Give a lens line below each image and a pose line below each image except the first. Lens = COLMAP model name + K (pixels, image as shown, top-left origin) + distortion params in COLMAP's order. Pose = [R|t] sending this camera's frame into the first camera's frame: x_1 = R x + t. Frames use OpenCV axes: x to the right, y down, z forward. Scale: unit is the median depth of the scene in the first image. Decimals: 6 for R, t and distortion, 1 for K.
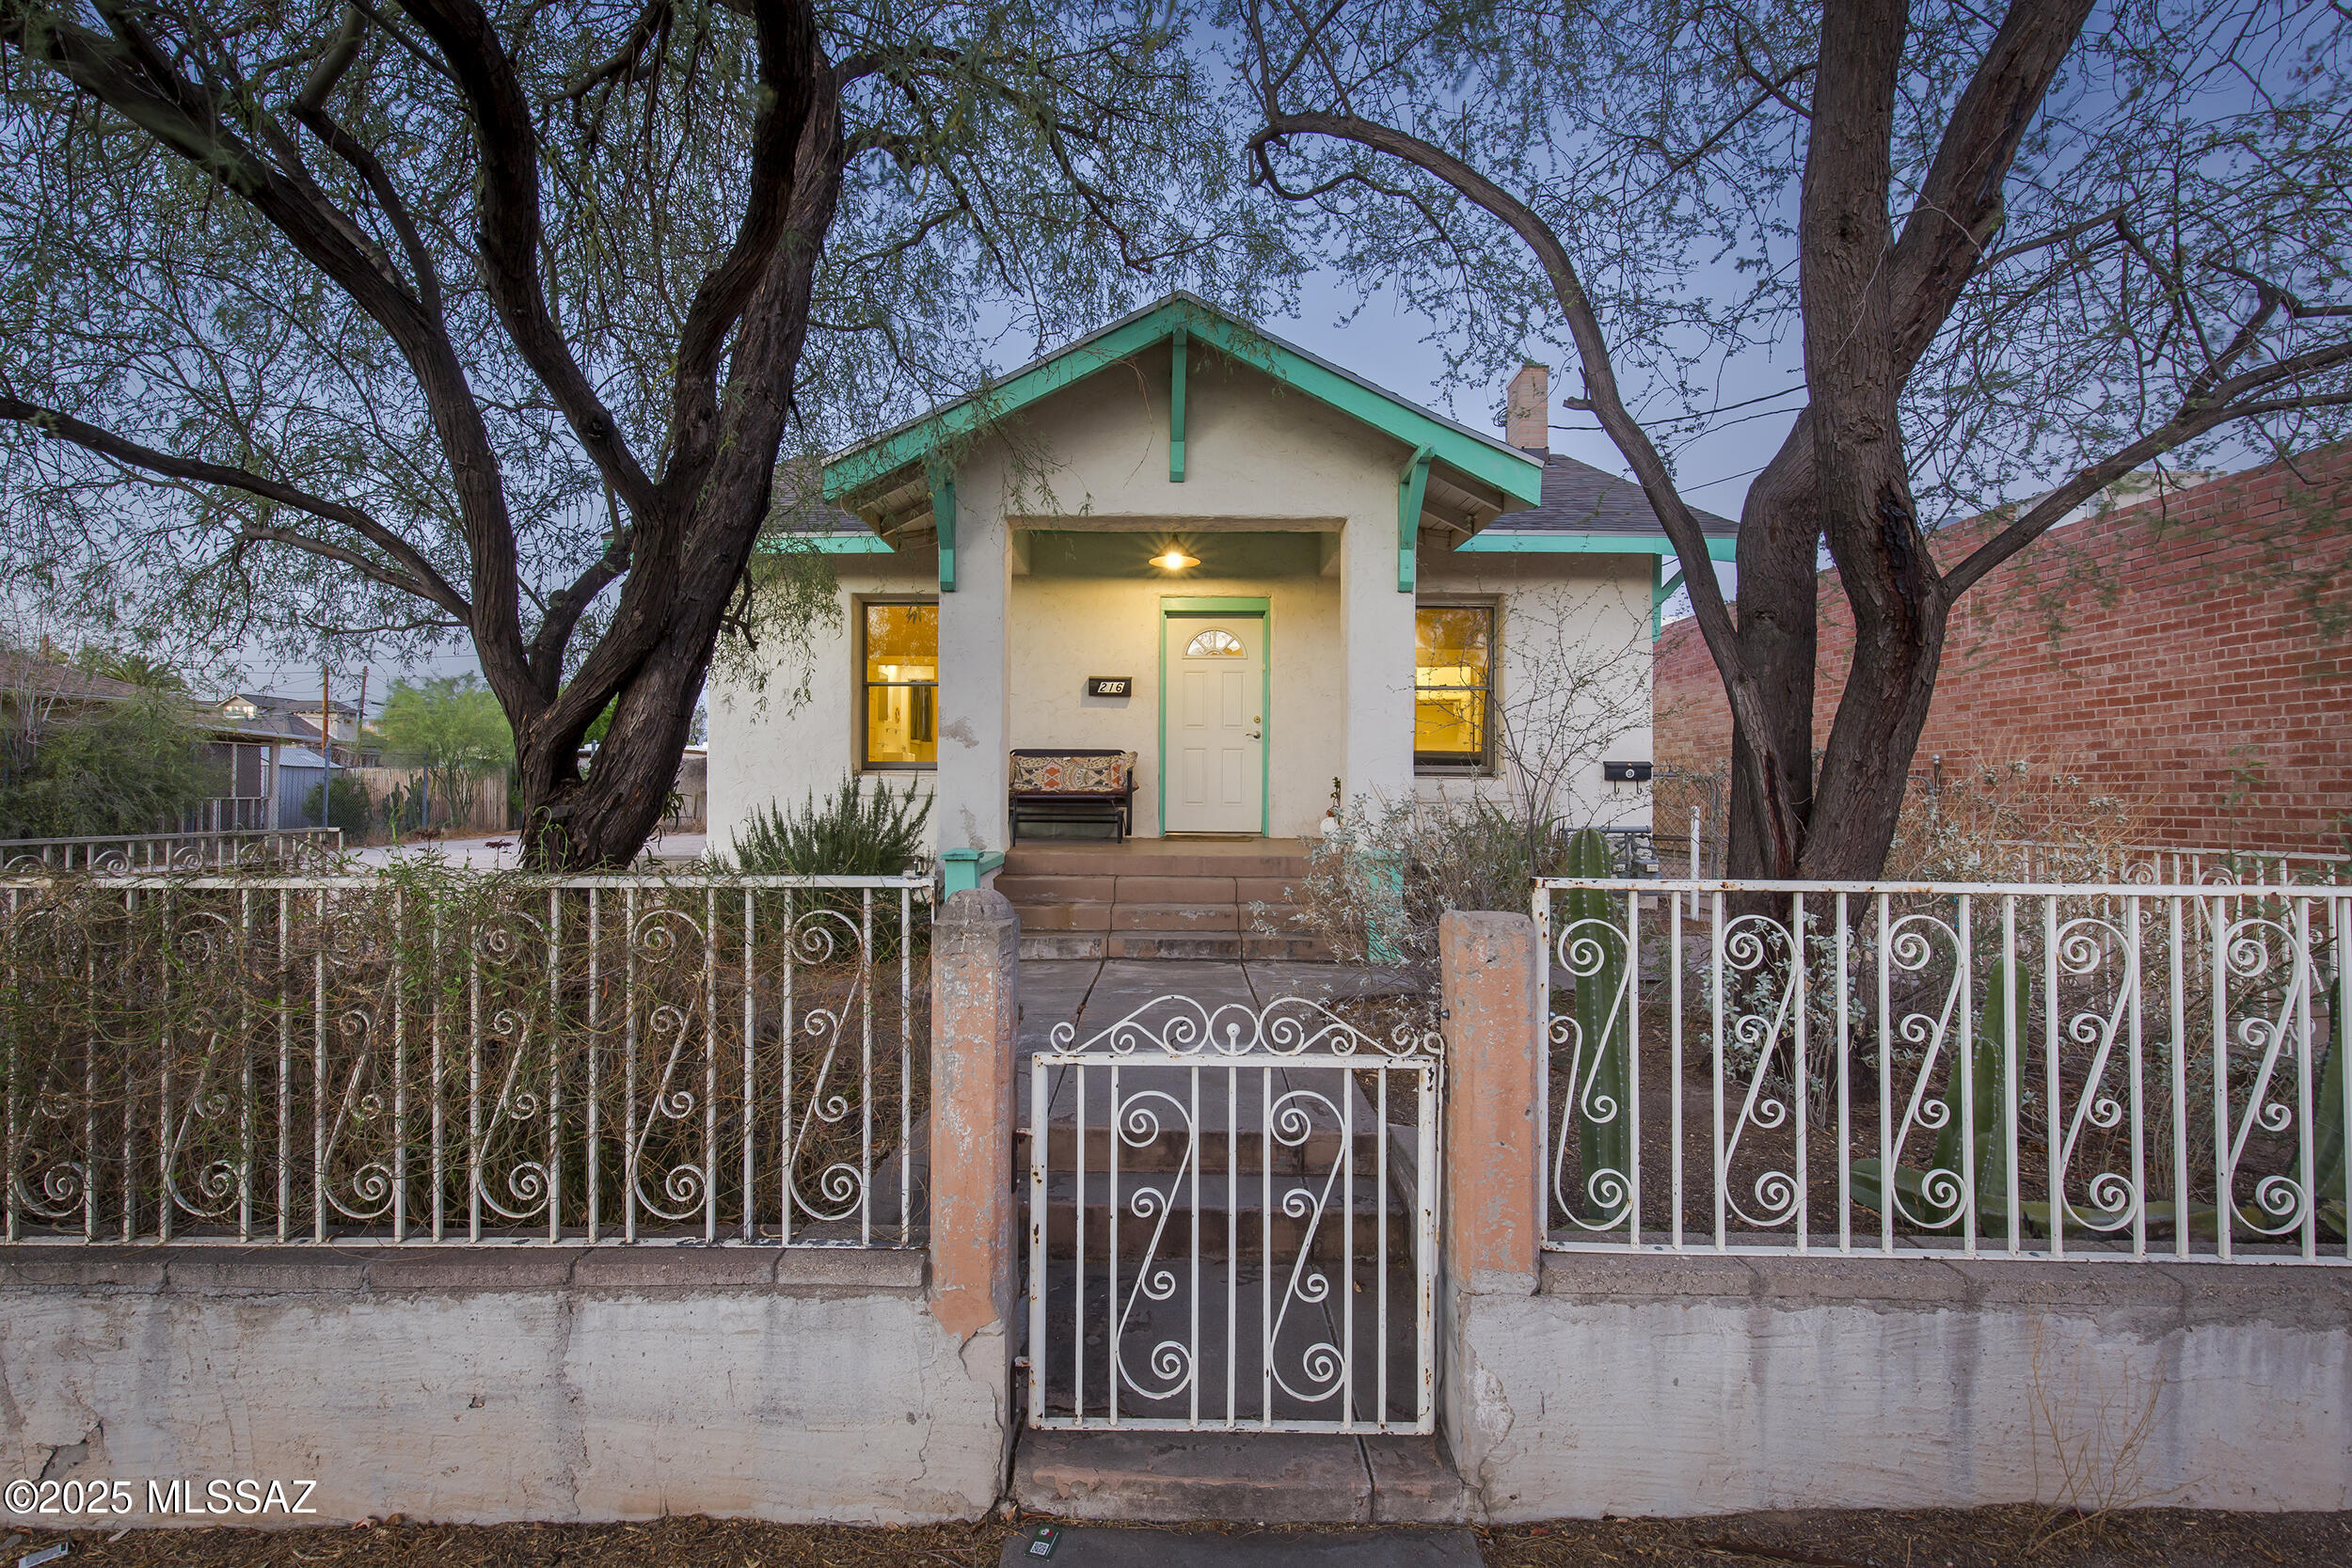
lens RADIAL K [[1034.8, 0, 1176.0], [0, 1034.8, 784.0], [0, 0, 1]] dist [0.000770, -0.000088]
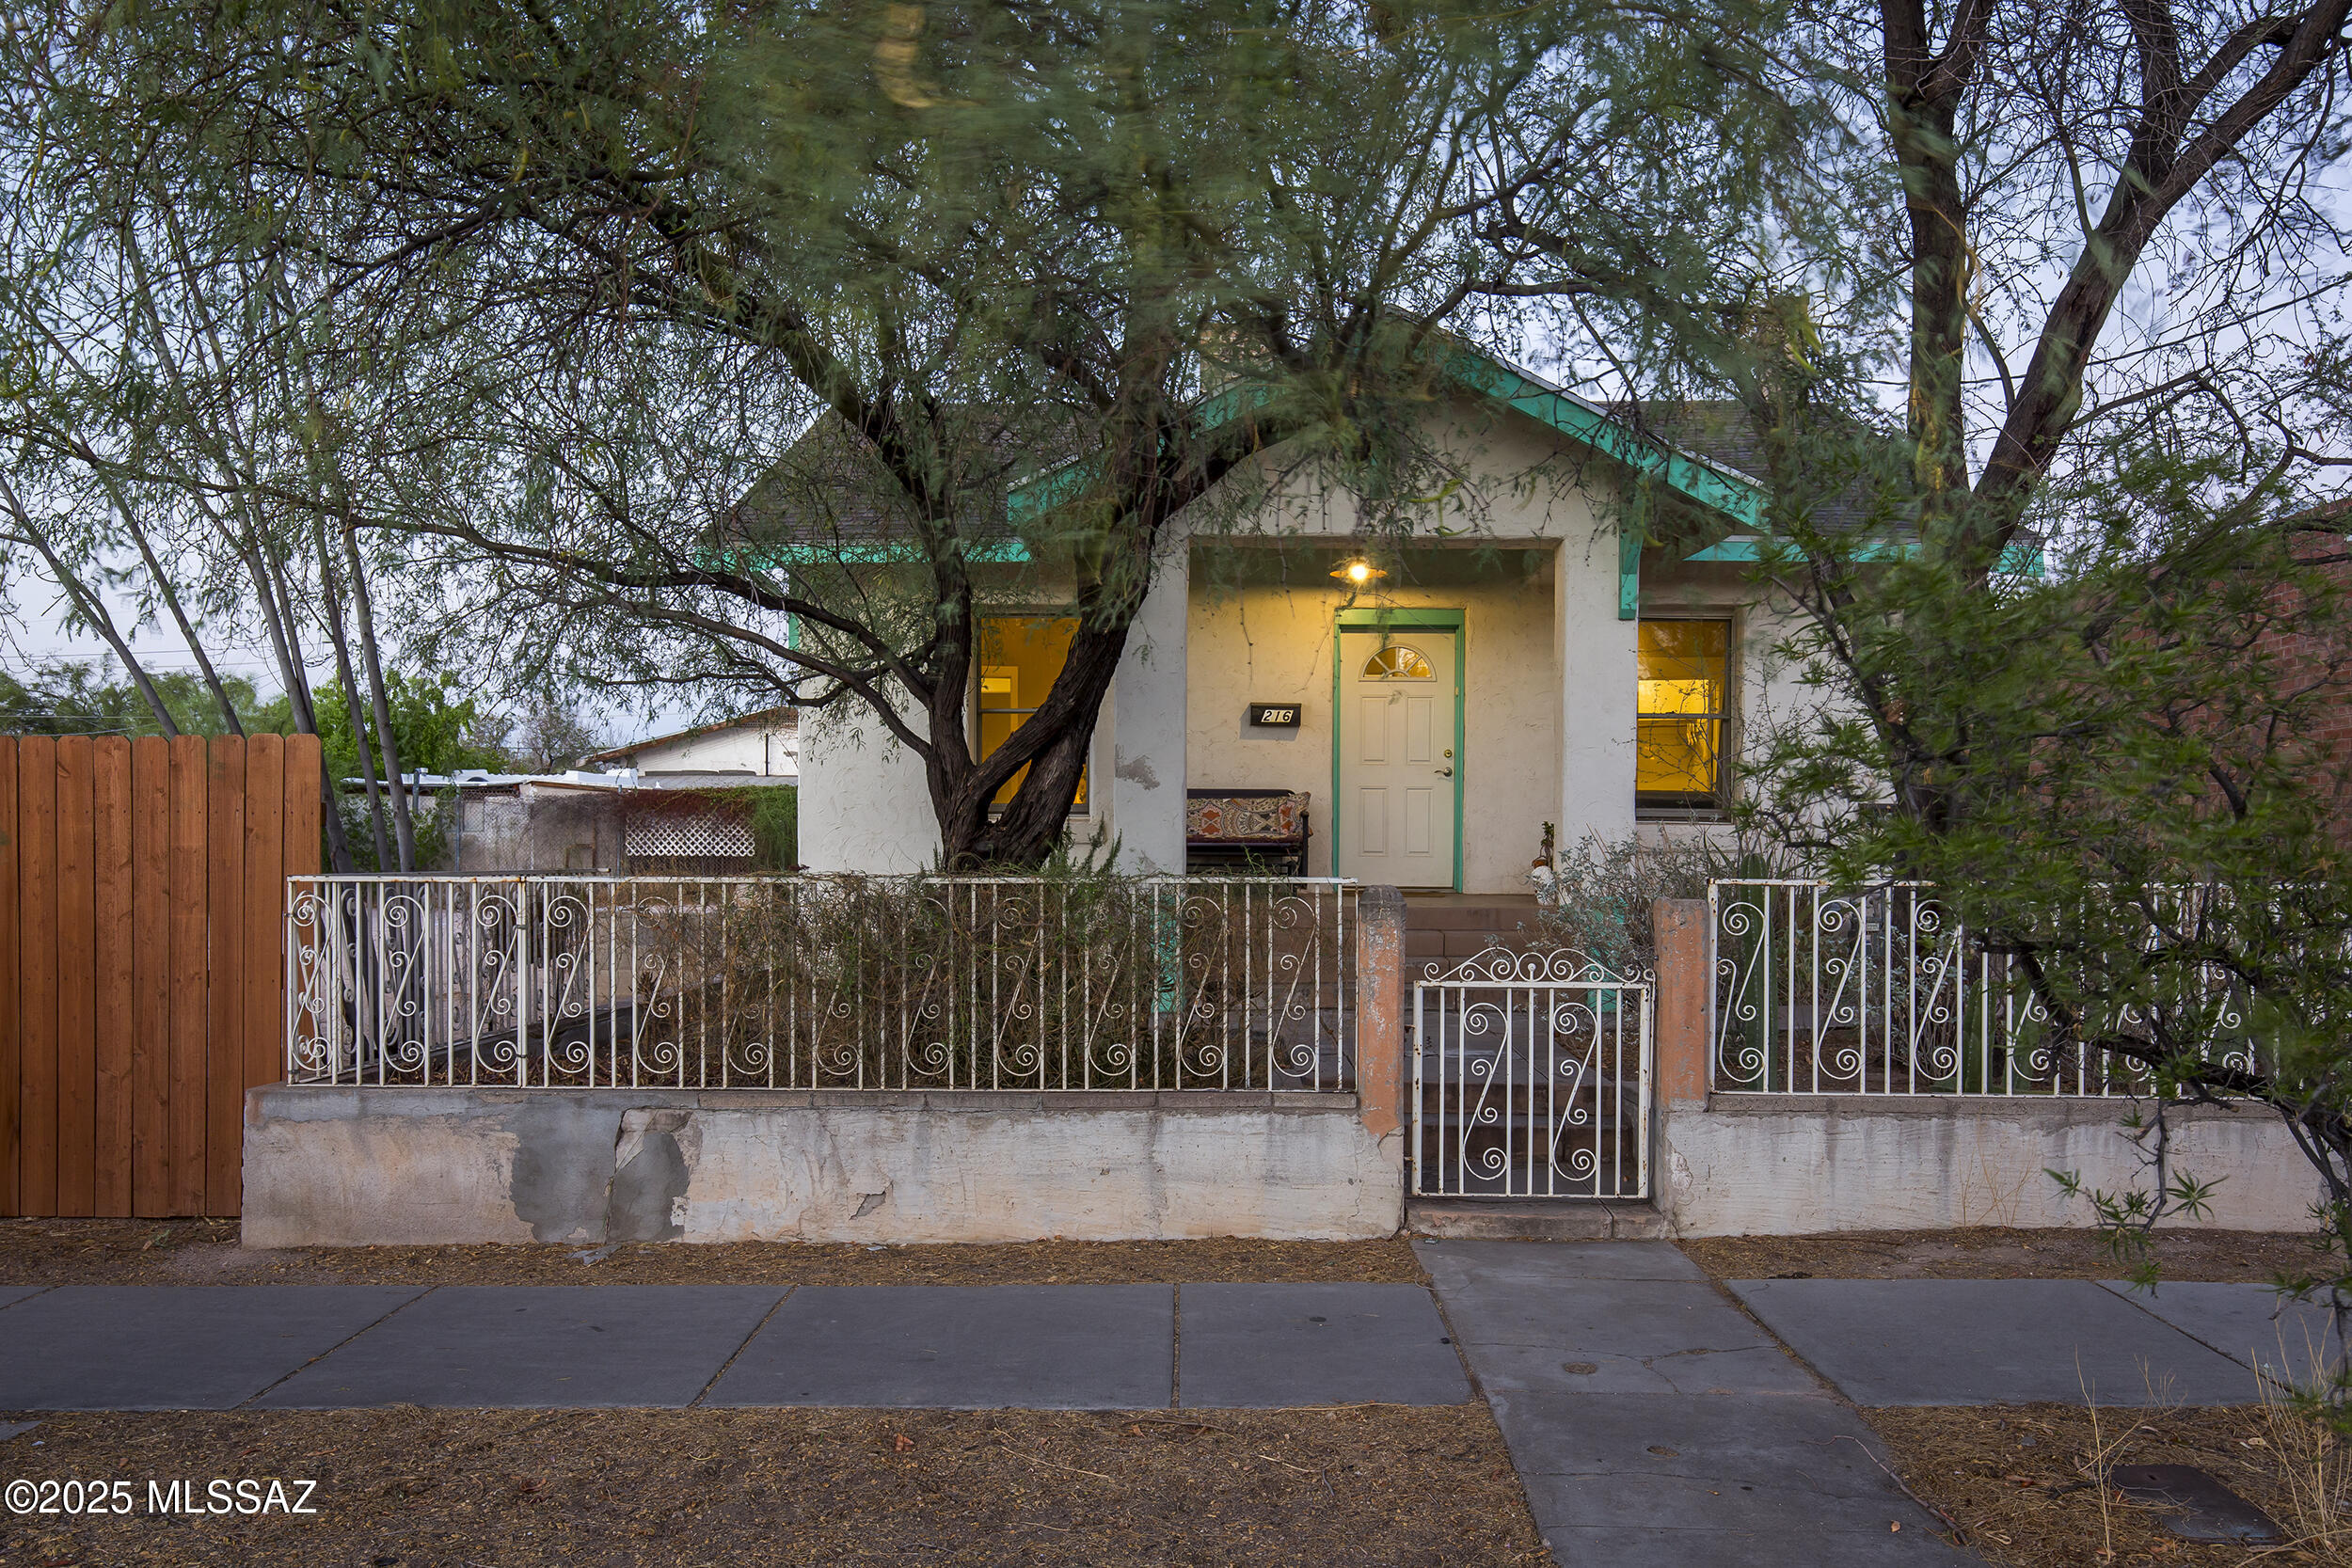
lens RADIAL K [[1756.4, 0, 1175.6], [0, 1756.4, 868.2], [0, 0, 1]] dist [-0.027831, 0.003091]
pose [[0.999586, 0.001176, -0.028755, -0.450267], [-0.000649, 0.999832, 0.018305, 0.021545], [0.028772, -0.018279, 0.999419, -1.912311]]
